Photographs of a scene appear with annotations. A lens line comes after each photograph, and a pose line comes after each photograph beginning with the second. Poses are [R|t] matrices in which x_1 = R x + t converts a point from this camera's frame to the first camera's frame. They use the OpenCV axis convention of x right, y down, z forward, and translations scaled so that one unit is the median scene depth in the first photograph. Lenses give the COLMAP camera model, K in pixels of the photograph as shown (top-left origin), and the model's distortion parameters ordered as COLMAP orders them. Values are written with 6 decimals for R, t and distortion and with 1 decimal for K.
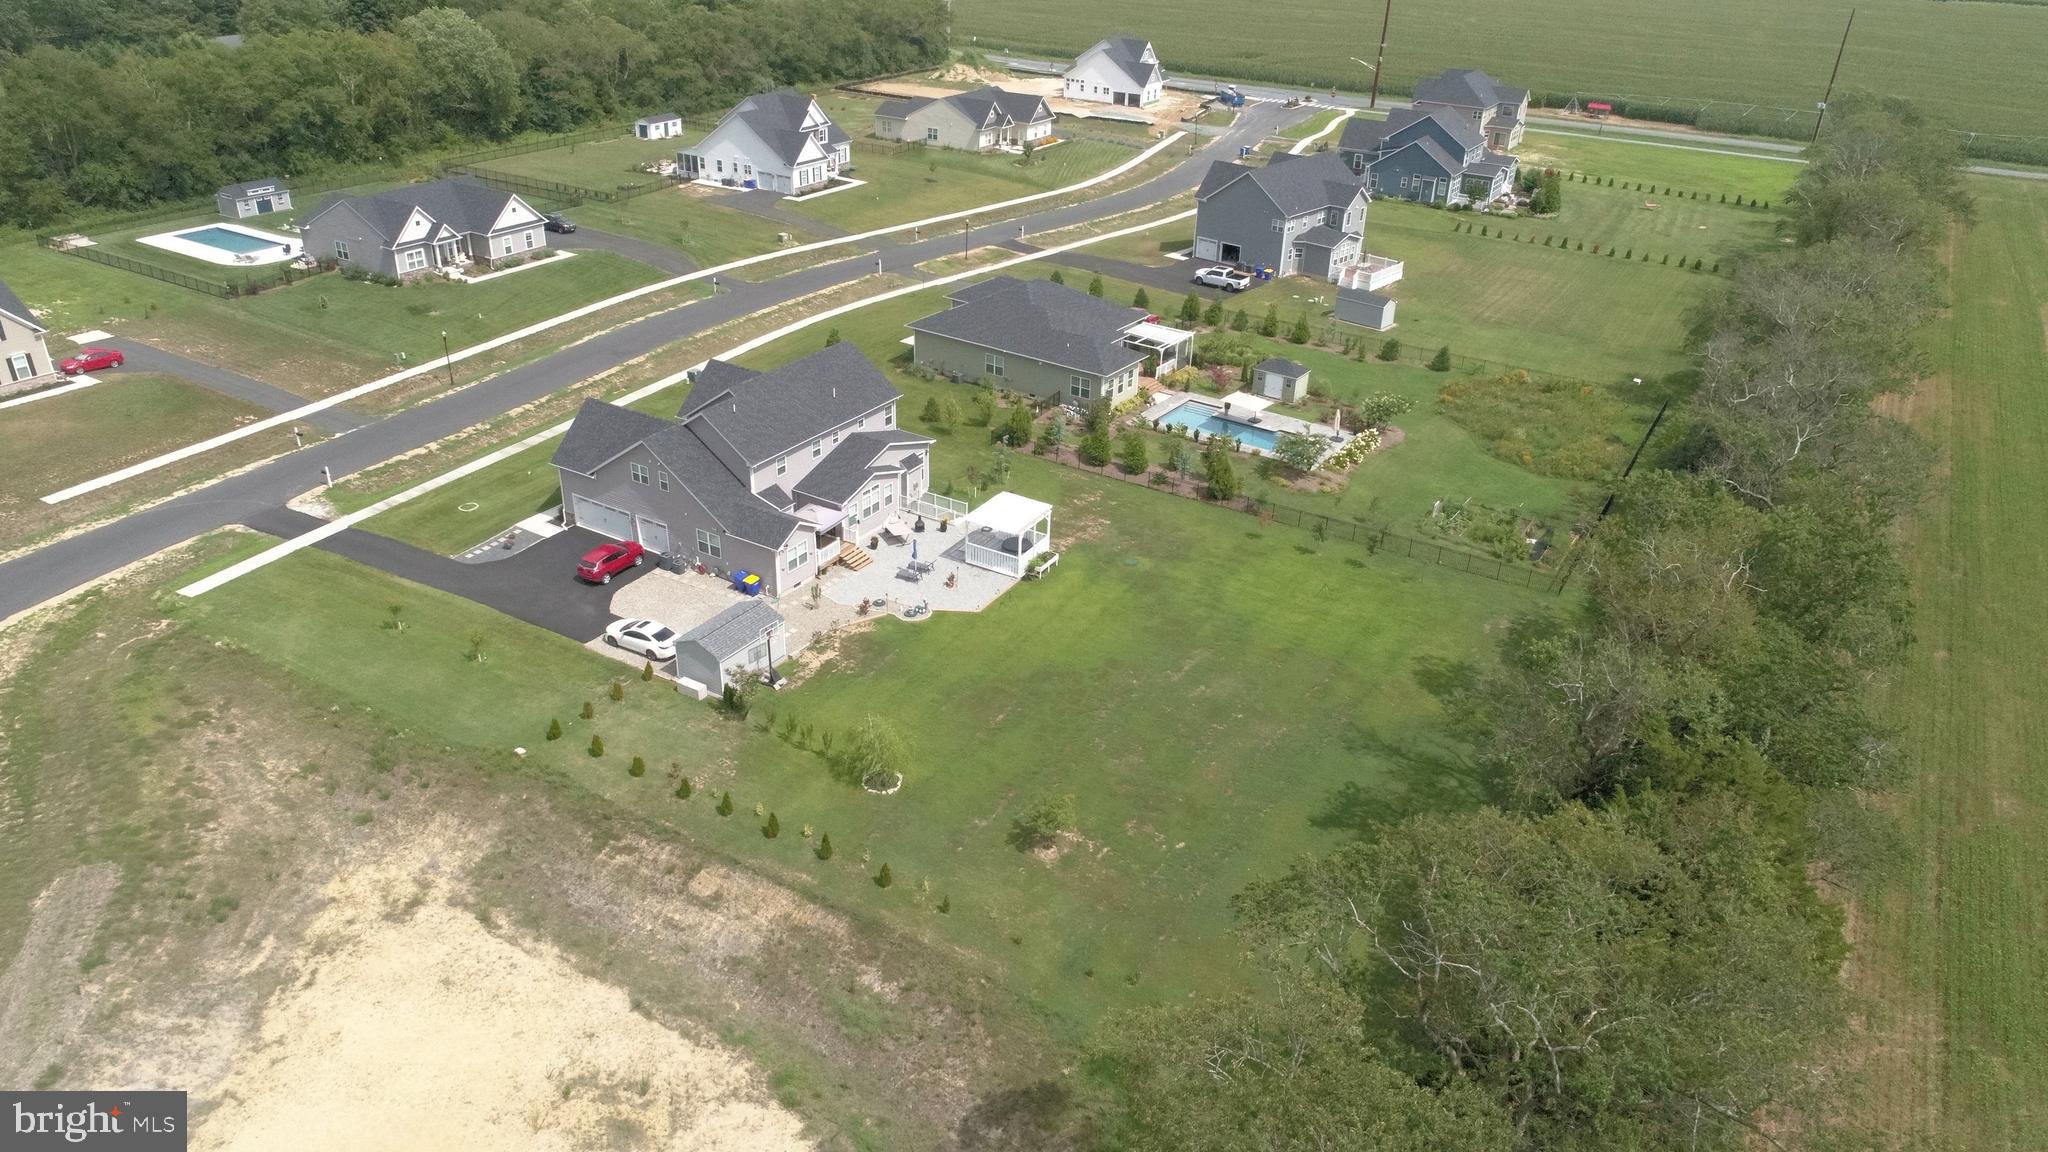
lens RADIAL K [[1379.6, 0, 1020.0], [0, 1379.6, 579.9], [0, 0, 1]] dist [-0.000116, 0.003949]
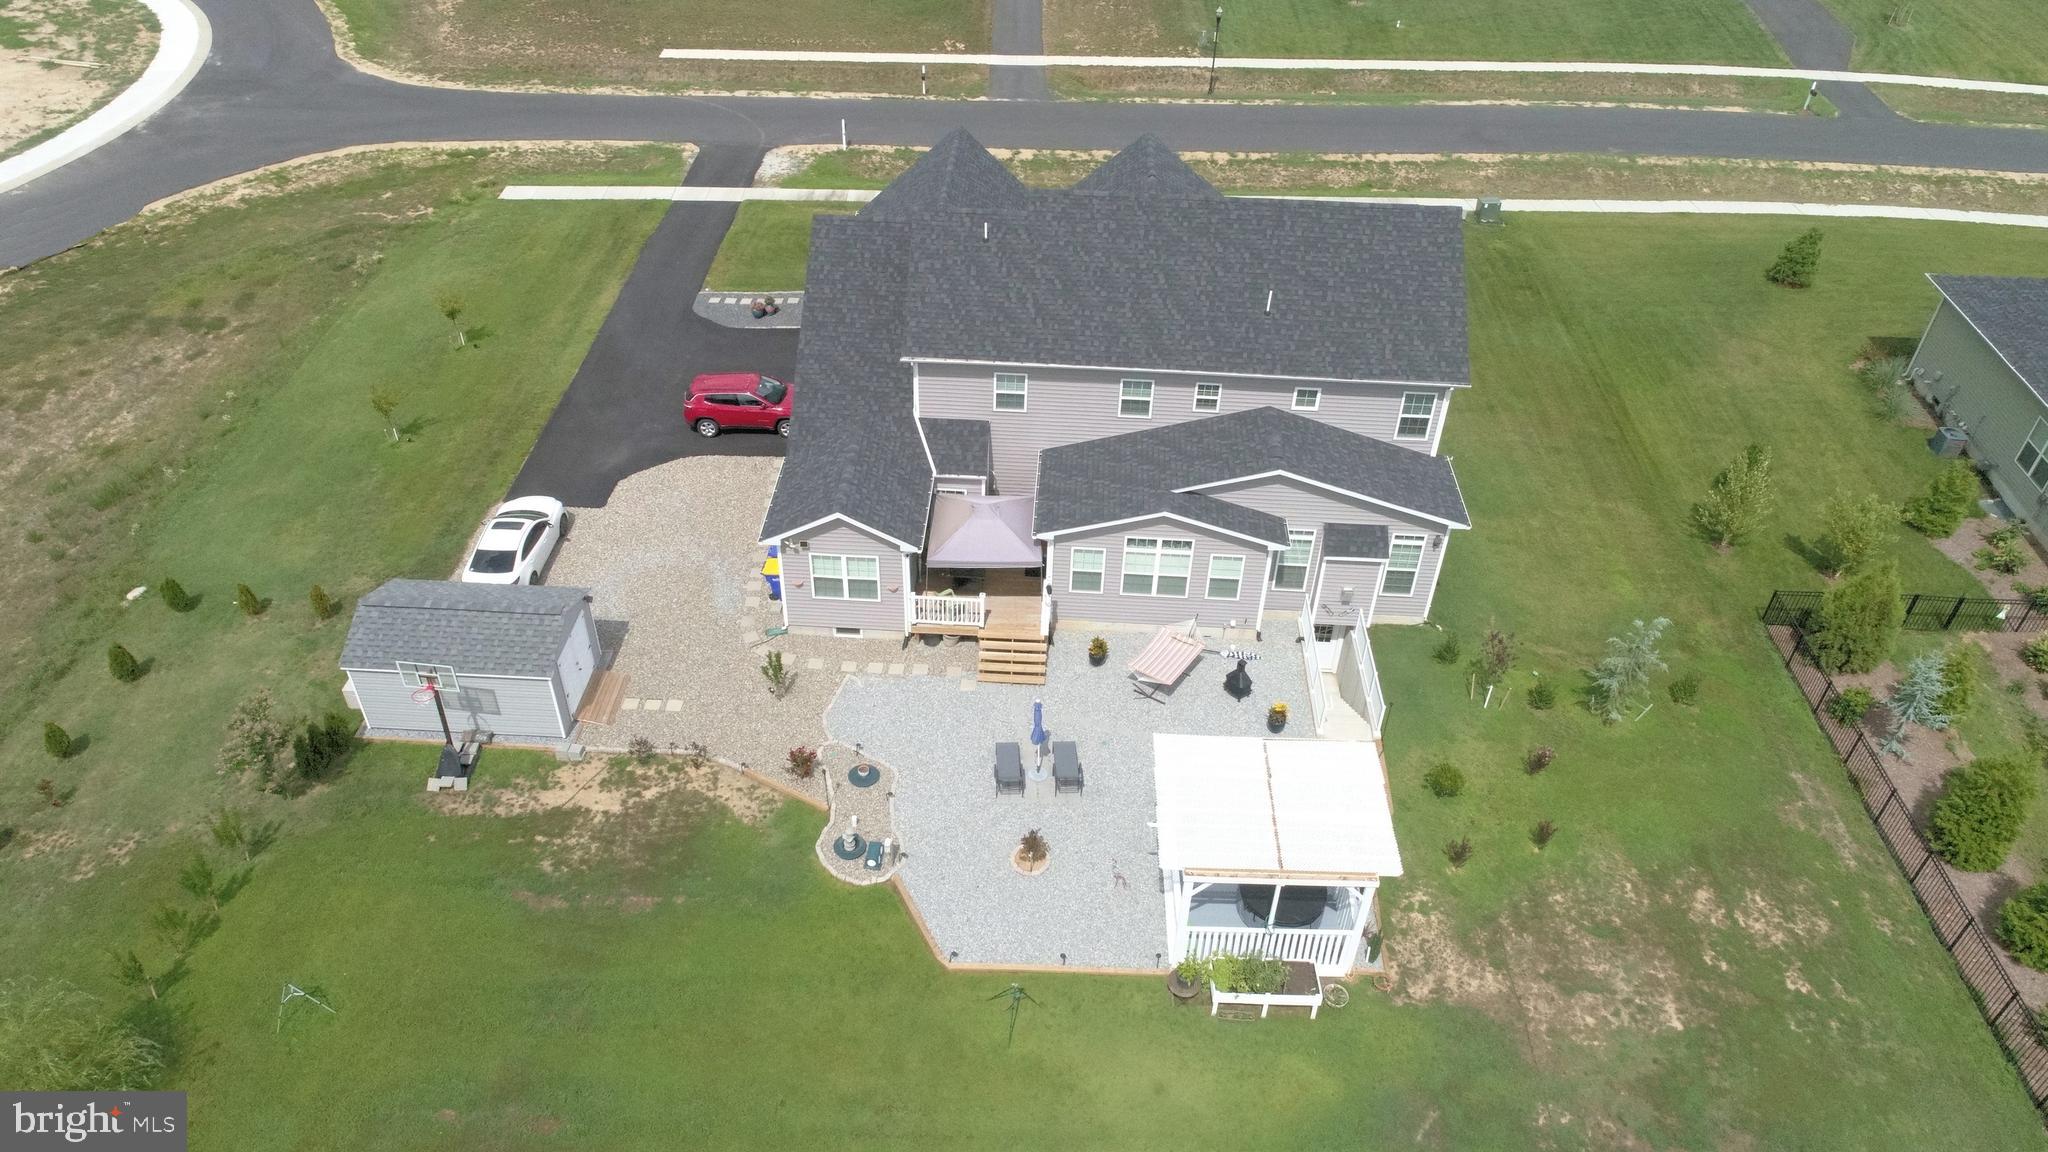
lens RADIAL K [[1379.6, 0, 1020.0], [0, 1379.6, 579.9], [0, 0, 1]] dist [-0.000116, 0.003949]
pose [[0.480732, 0.533578, -0.695838, 0.166278], [-0.418163, 0.837006, 0.352932, -0.185116], [0.770738, 0.121308, 0.625498, 0.711788]]
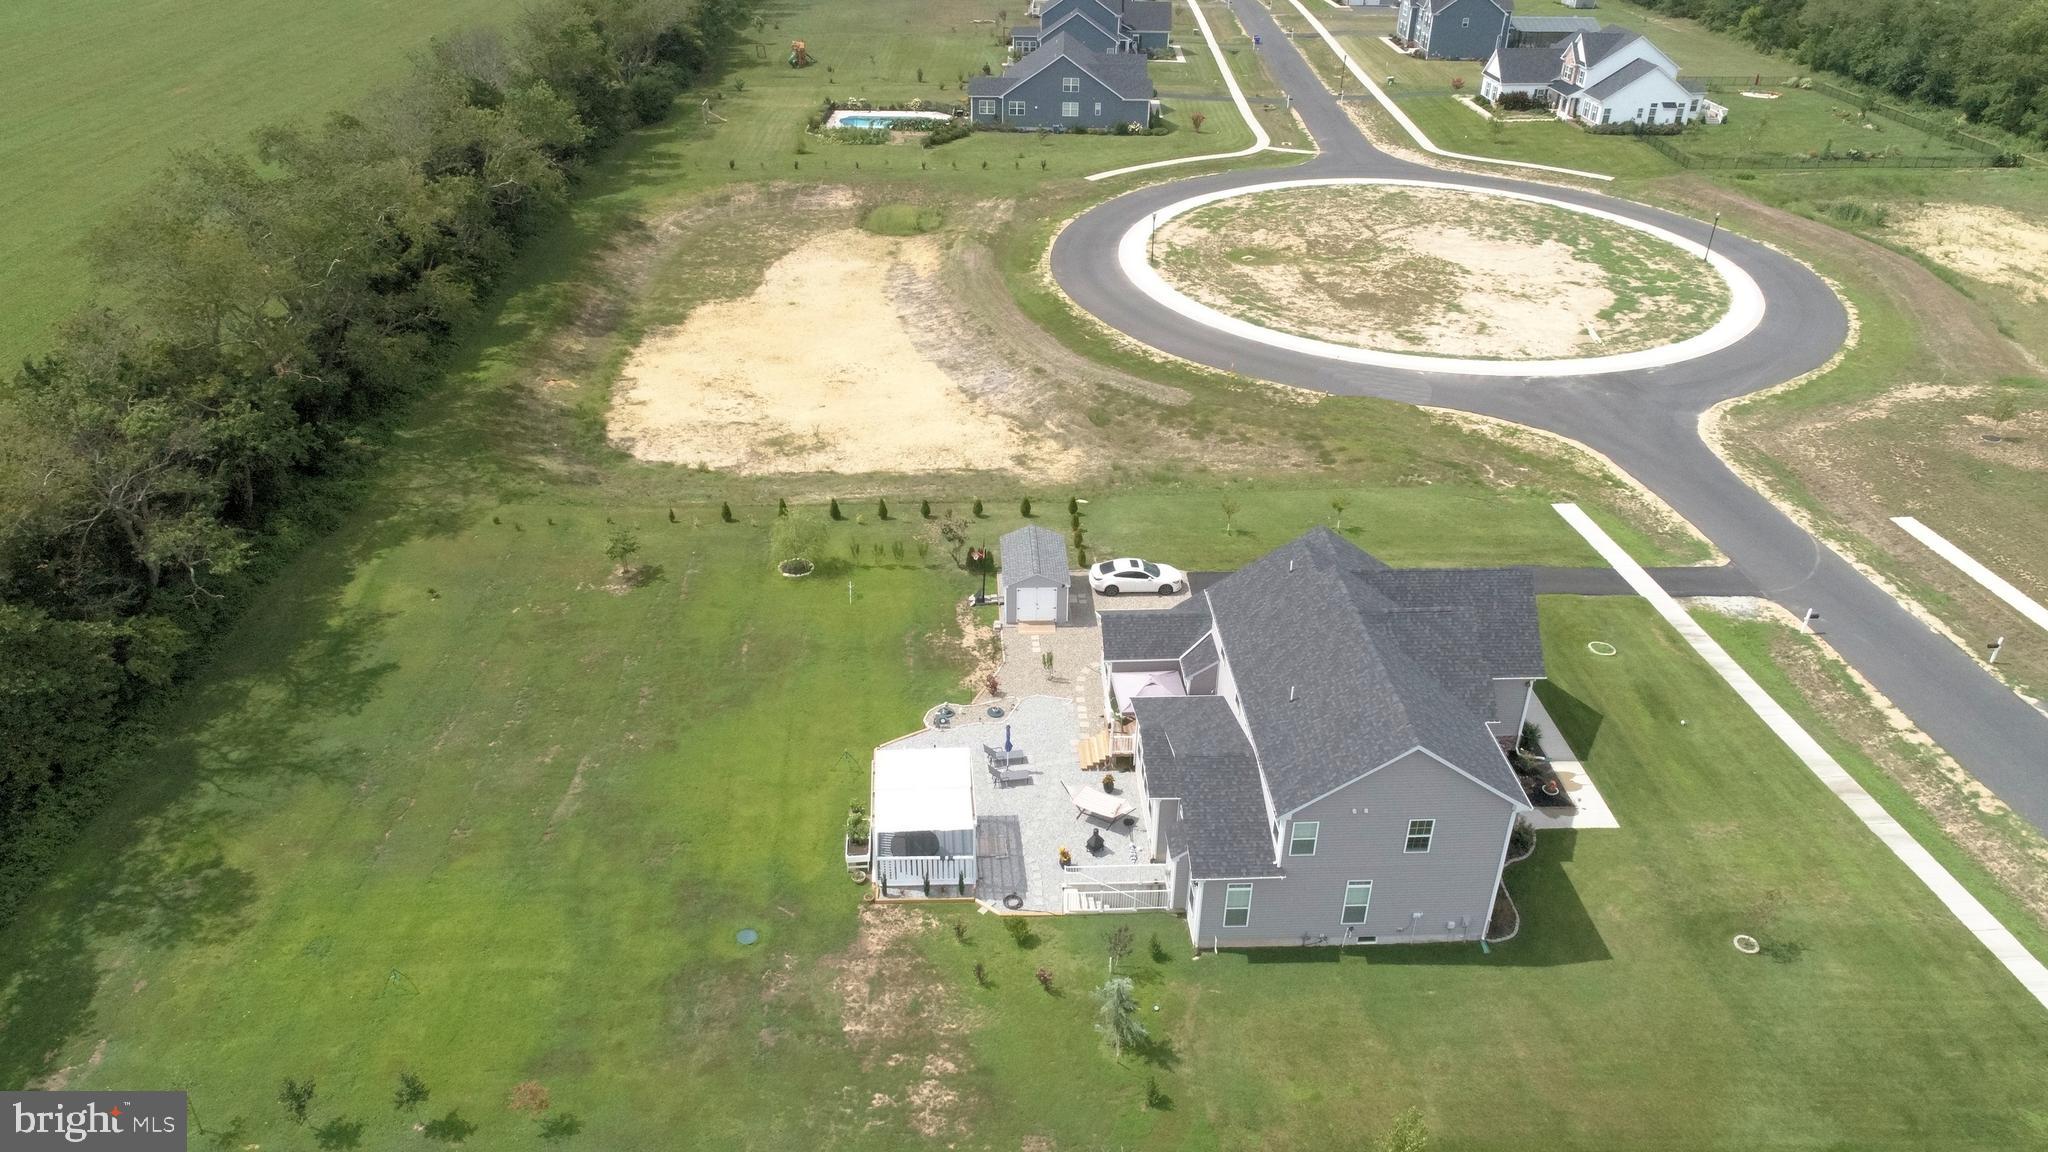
lens RADIAL K [[1379.6, 0, 1020.0], [0, 1379.6, 579.9], [0, 0, 1]] dist [-0.000116, 0.003949]
pose [[-0.827940, 0.253391, -0.500308, 0.239533], [-0.290535, 0.569262, 0.769110, -0.584674], [0.479692, 0.782134, -0.397696, 1.166491]]
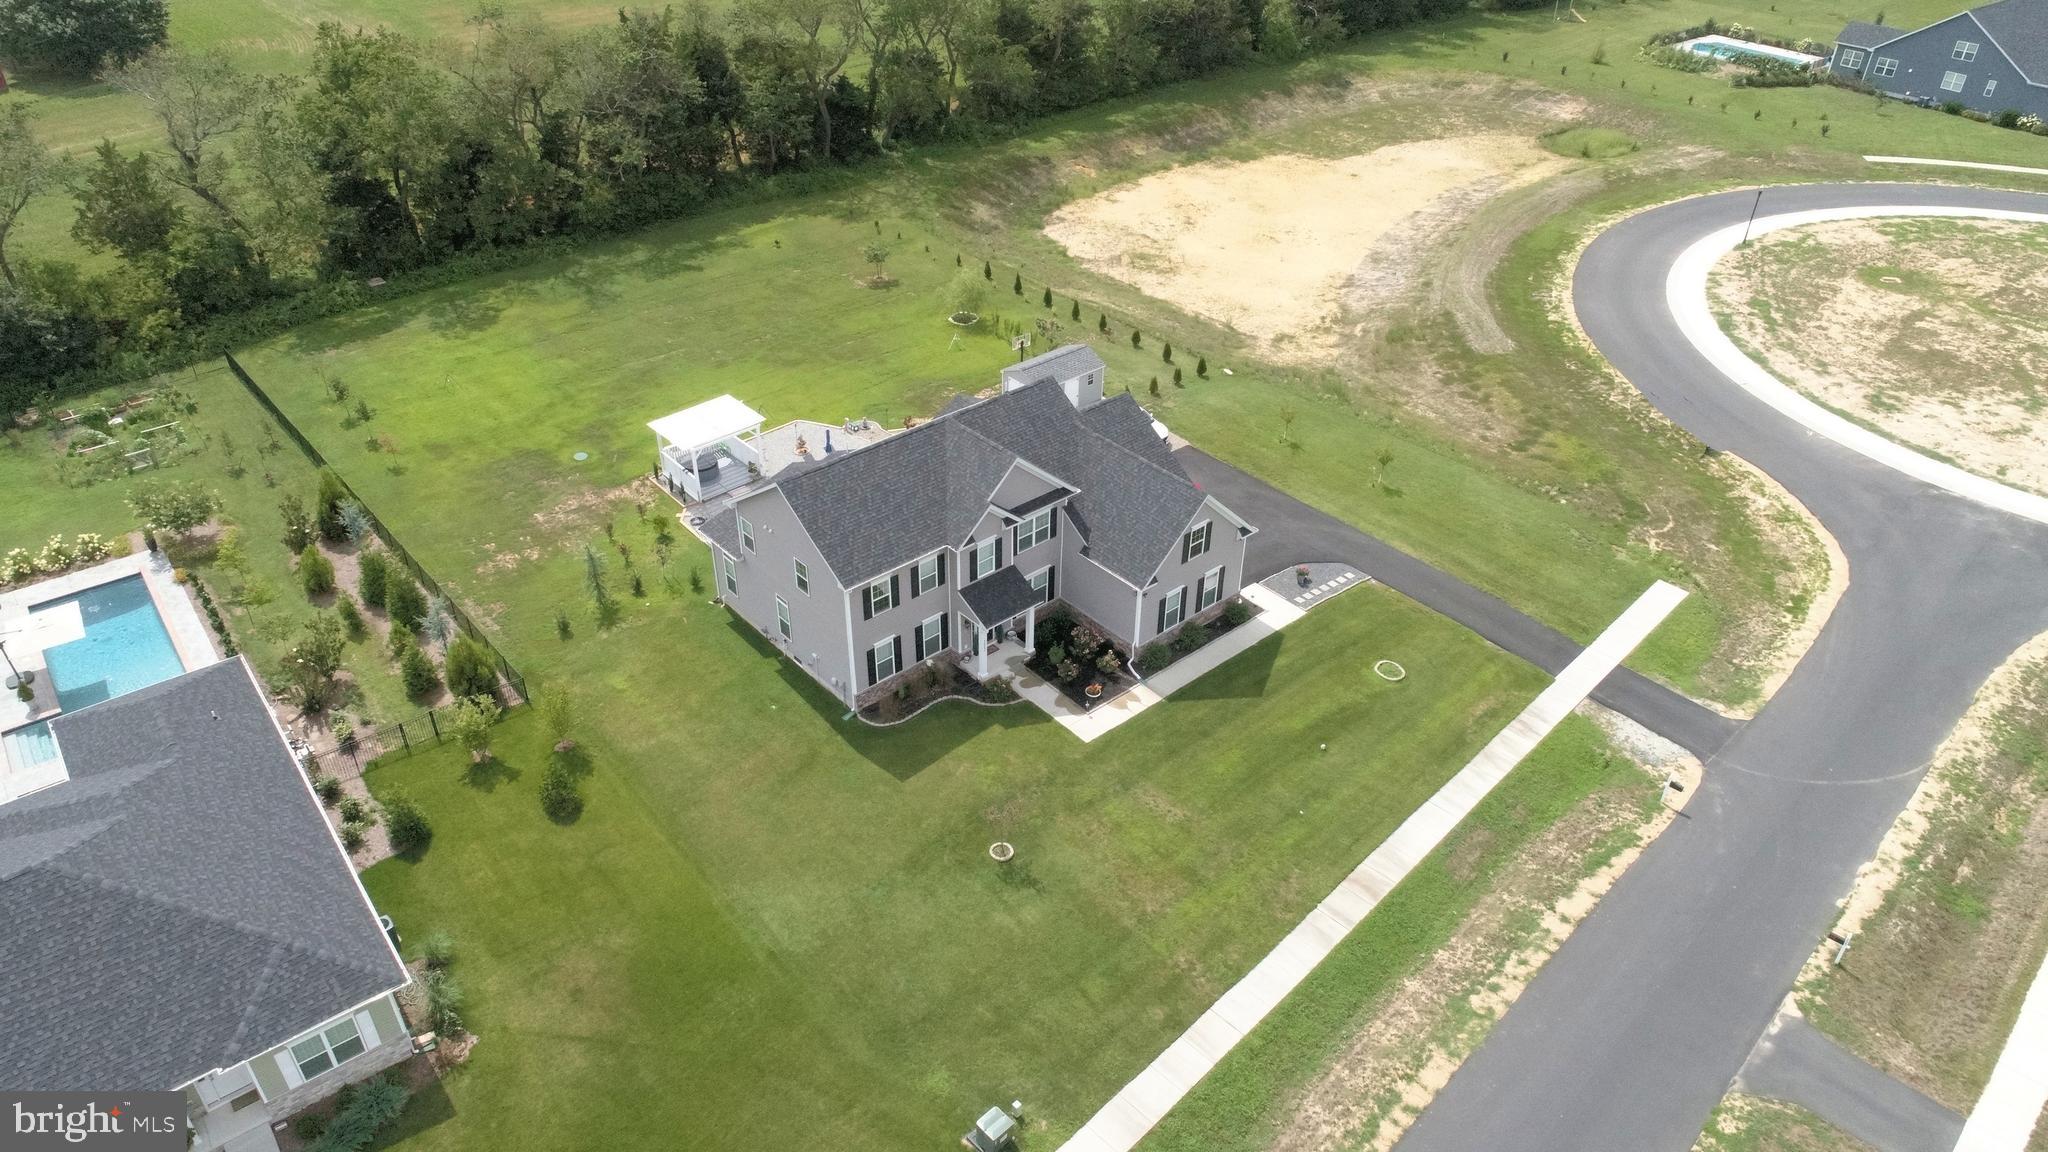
lens RADIAL K [[1379.6, 0, 1020.0], [0, 1379.6, 579.9], [0, 0, 1]] dist [-0.000116, 0.003949]
pose [[-0.953485, -0.202221, 0.223546, -0.385946], [0.105543, 0.470693, 0.875961, -0.697616], [-0.282360, 0.858810, -0.427456, 1.350797]]
